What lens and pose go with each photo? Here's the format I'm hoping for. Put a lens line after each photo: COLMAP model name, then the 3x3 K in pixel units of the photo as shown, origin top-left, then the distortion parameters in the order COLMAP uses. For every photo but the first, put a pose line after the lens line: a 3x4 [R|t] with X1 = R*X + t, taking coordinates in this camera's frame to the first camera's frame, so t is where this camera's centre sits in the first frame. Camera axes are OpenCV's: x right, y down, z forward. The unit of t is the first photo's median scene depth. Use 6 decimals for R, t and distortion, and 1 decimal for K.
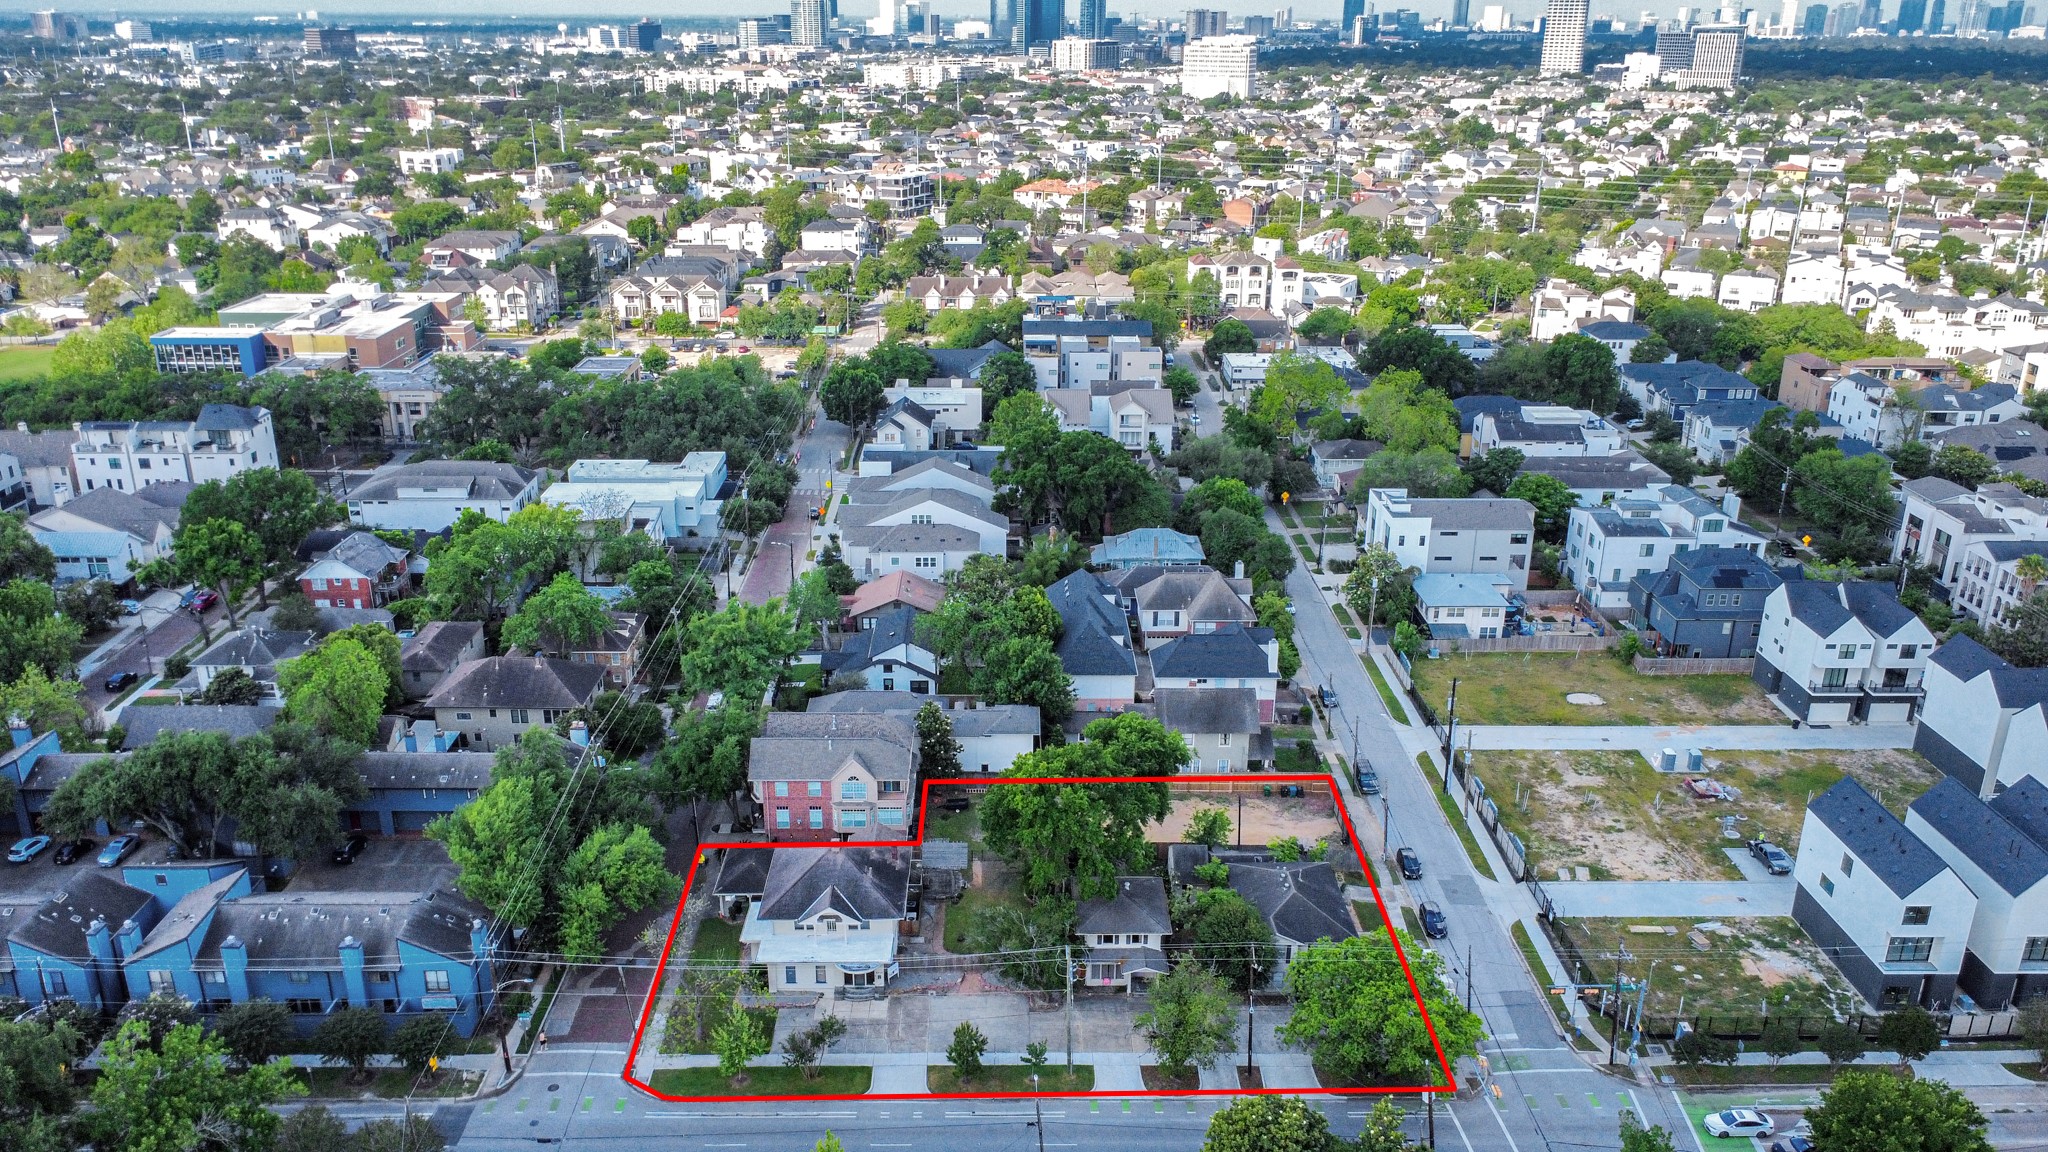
lens RADIAL K [[1527.0, 0, 1024.0], [0, 1527.0, 576.0], [0, 0, 1]] dist [0.003003, 0.003027]
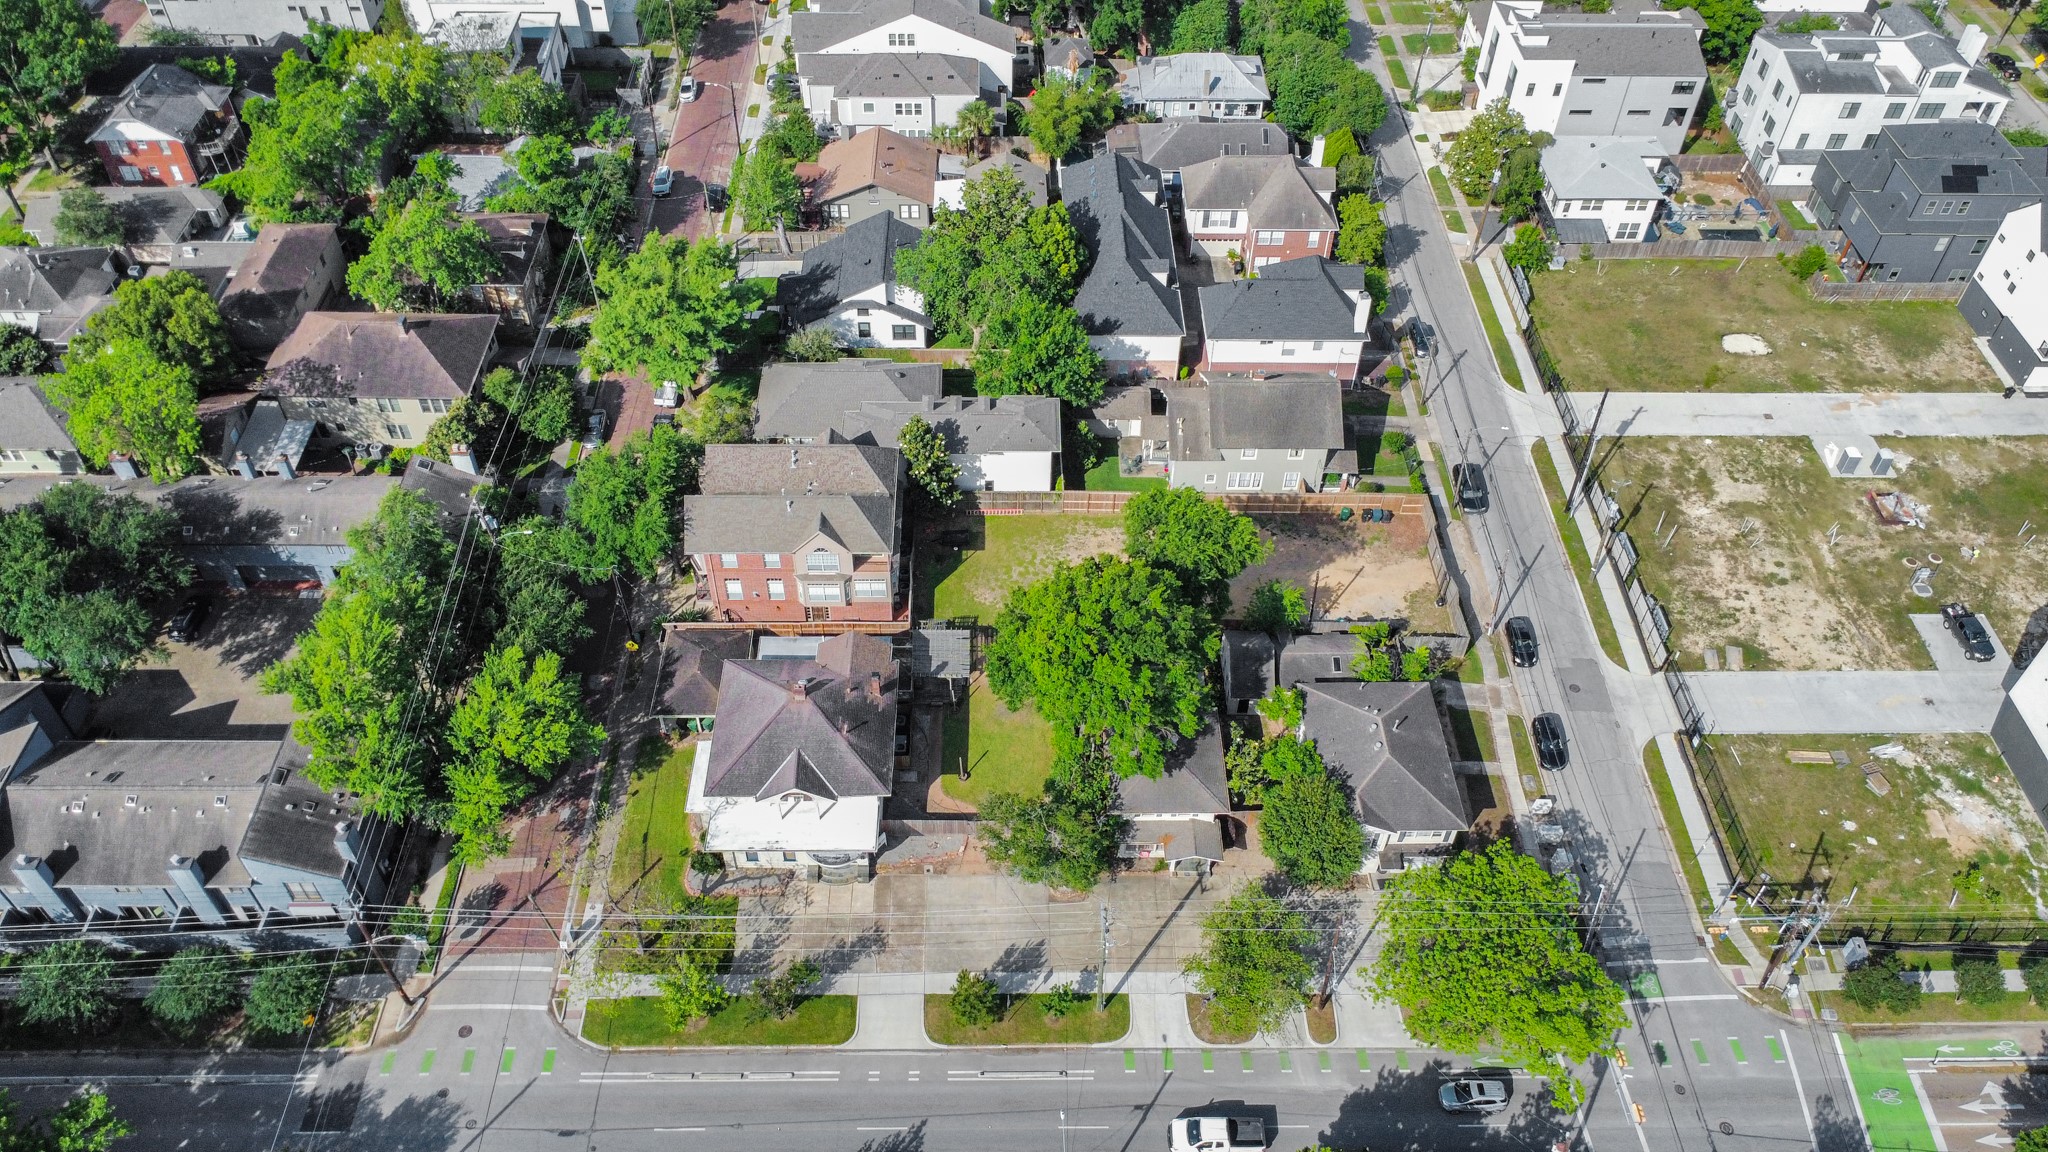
lens RADIAL K [[1533.4, 0, 1029.2], [0, 1533.4, 565.5], [0, 0, 1]] dist [0.006894, -0.004182]
pose [[0.999954, 0.004847, 0.008333, -0.010557], [-0.007946, 0.903879, 0.427714, -0.159819], [-0.005459, -0.427761, 0.903875, 0.243344]]
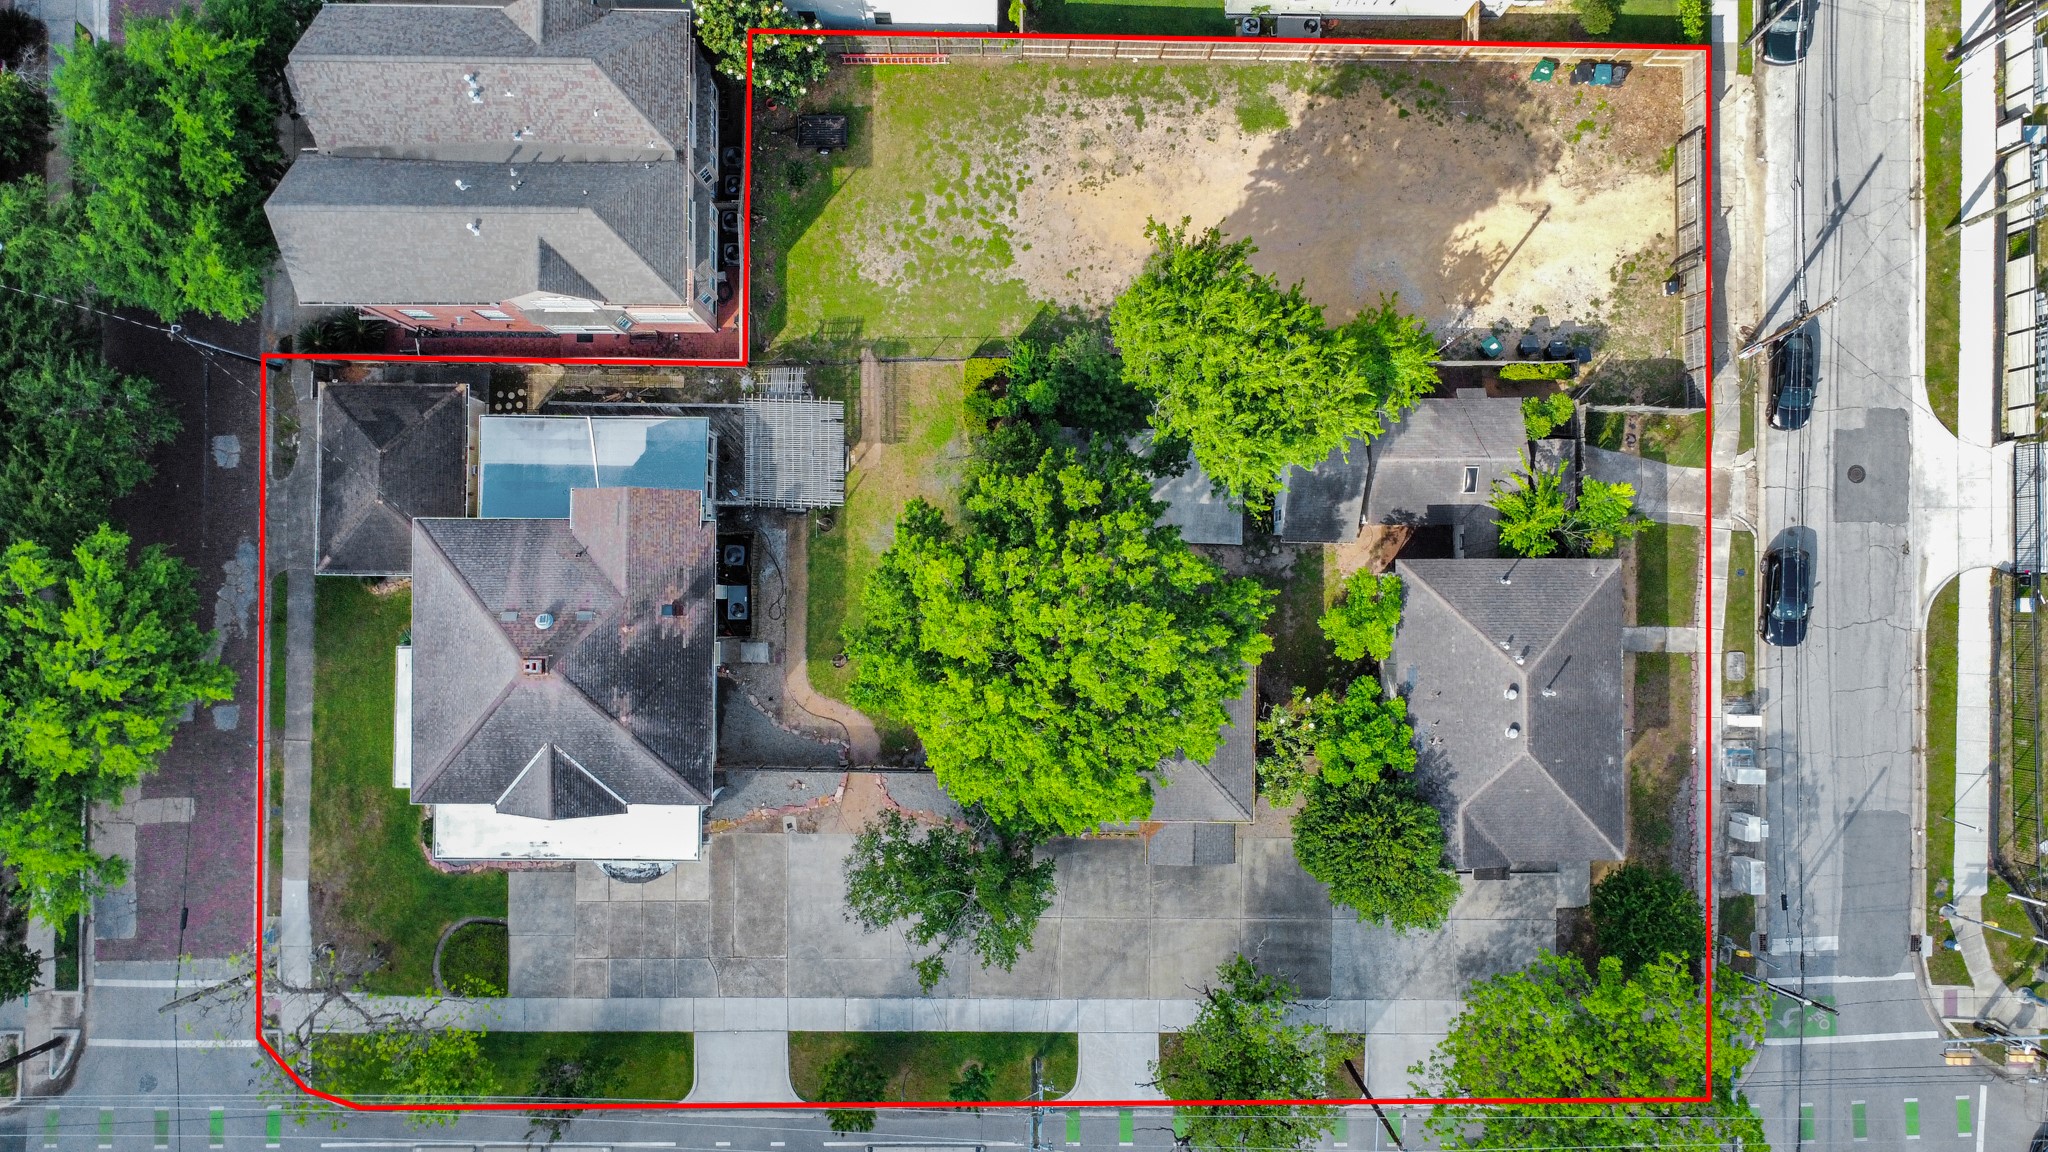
lens RADIAL K [[1533.4, 0, 1029.2], [0, 1533.4, 565.5], [0, 0, 1]] dist [0.006894, -0.004182]
pose [[0.999764, 0.020137, 0.008117, 0.012713], [-0.014929, 0.366165, 0.930430, -0.190338], [0.015764, -0.930332, 0.366379, 0.645087]]
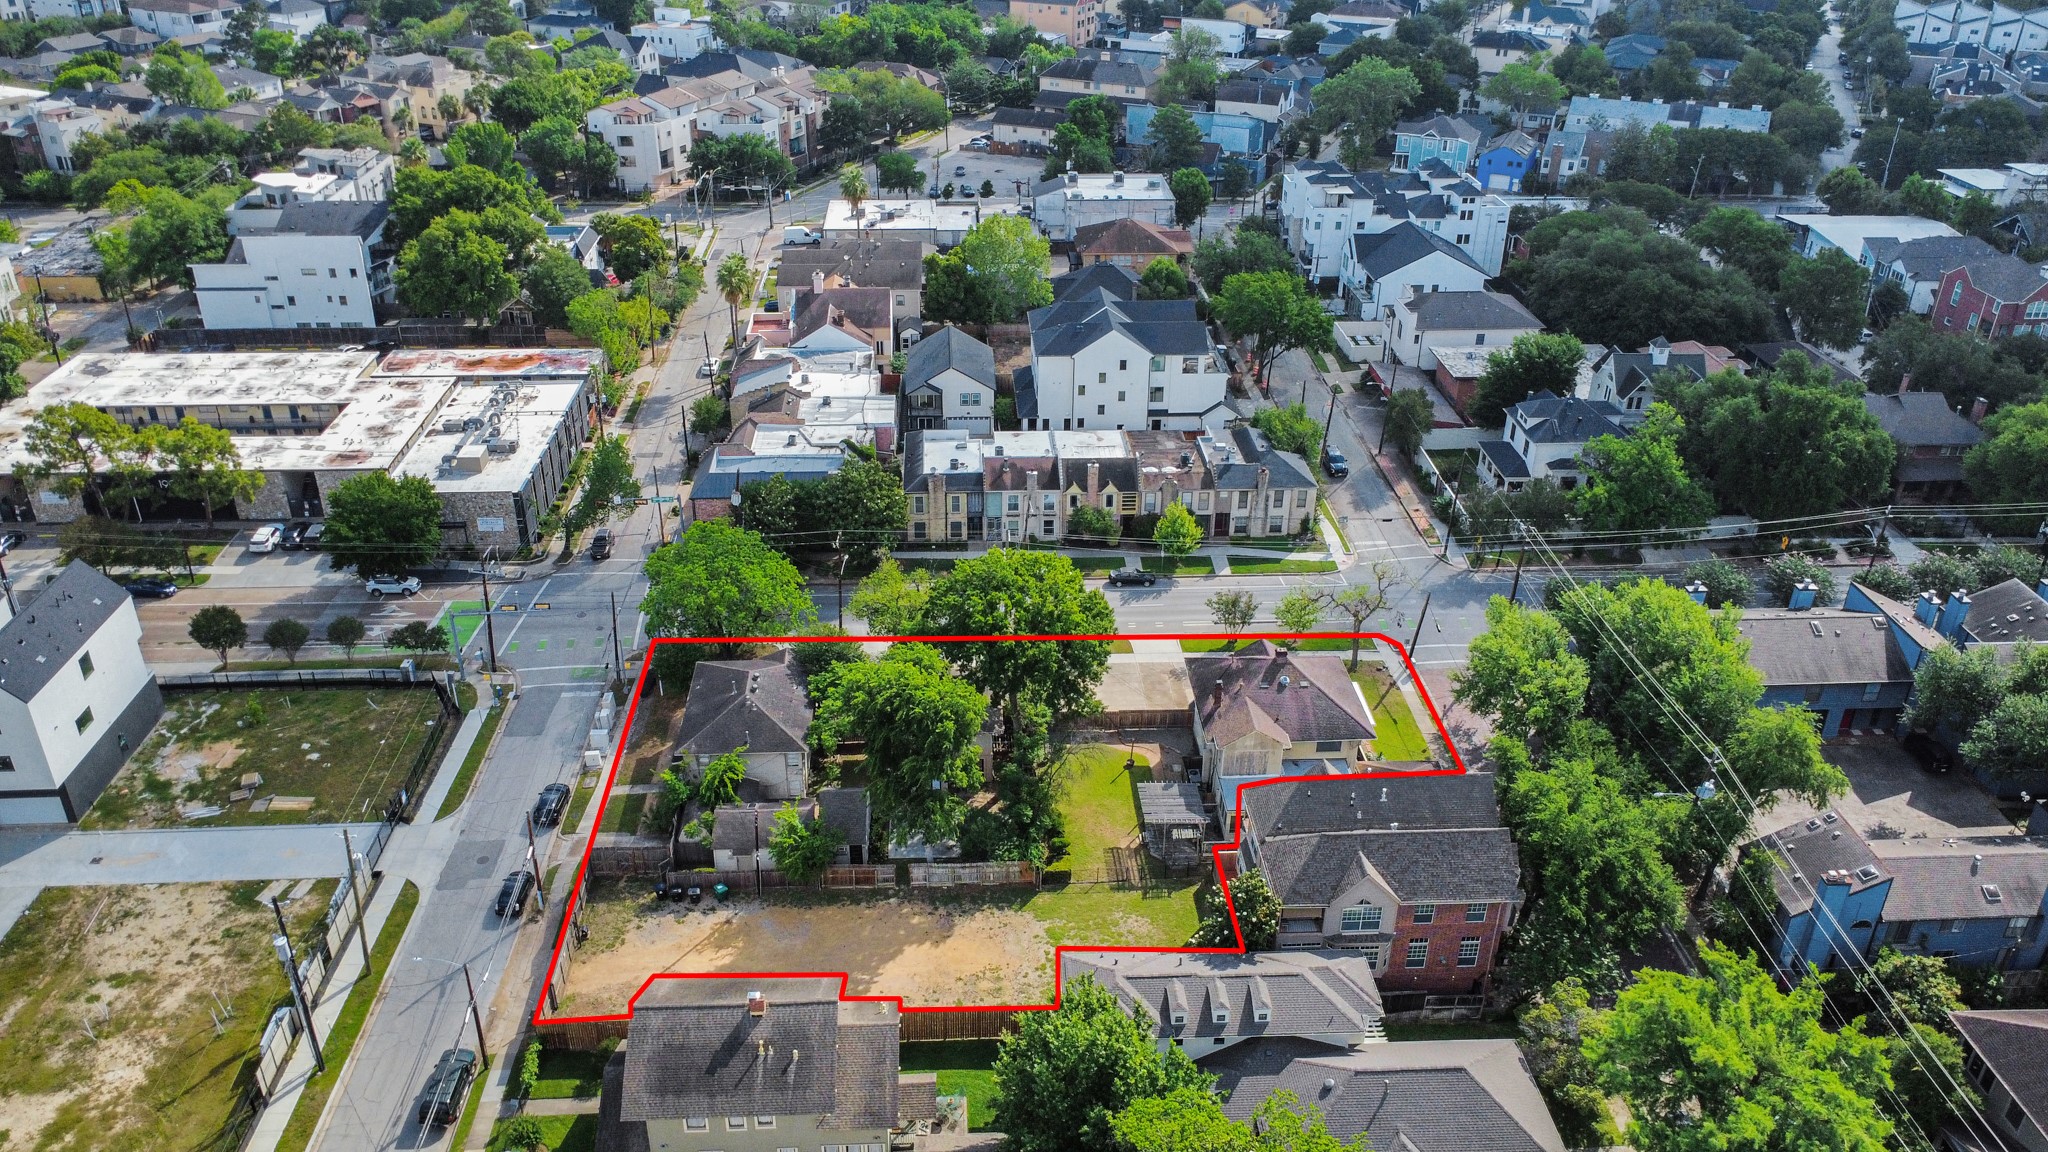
lens RADIAL K [[1533.4, 0, 1029.2], [0, 1533.4, 565.5], [0, 0, 1]] dist [0.006894, -0.004182]
pose [[-0.999023, 0.006673, -0.043694, 0.040231], [-0.028195, 0.665110, 0.746213, -0.367519], [0.034041, 0.746715, -0.664272, 1.140279]]
